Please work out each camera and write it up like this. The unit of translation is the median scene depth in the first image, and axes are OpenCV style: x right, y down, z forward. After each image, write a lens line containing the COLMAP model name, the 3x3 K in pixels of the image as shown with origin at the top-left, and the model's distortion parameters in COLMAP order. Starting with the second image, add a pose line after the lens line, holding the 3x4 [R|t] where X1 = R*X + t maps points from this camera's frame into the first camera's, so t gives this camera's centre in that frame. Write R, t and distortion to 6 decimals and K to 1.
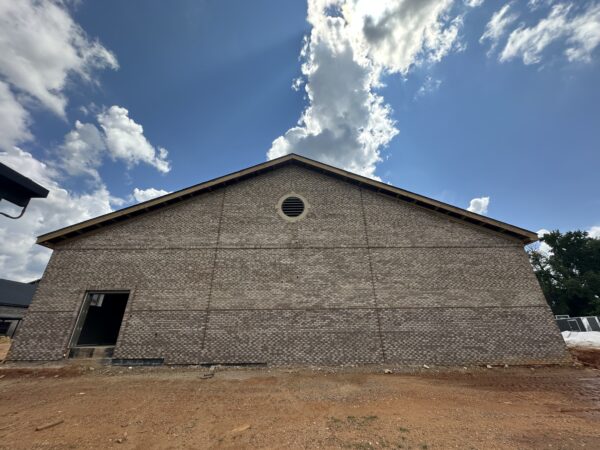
lens RADIAL K [[240.9, 0, 303.0], [0, 240.9, 223.3], [0, 0, 1]] dist [0.002844, 0.001402]
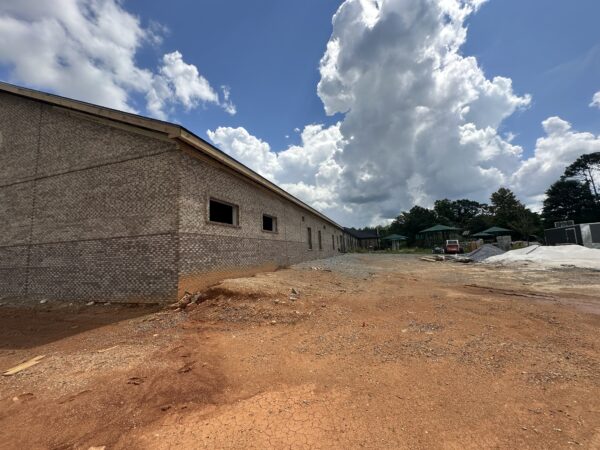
lens RADIAL K [[240.9, 0, 302.8], [0, 240.9, 221.5], [0, 0, 1]] dist [0.002844, 0.001402]
pose [[0.941961, -0.067686, -0.328830, 1.601919], [0.166787, 0.944391, 0.283384, 0.171913], [0.291363, -0.321782, 0.900869, 0.475307]]
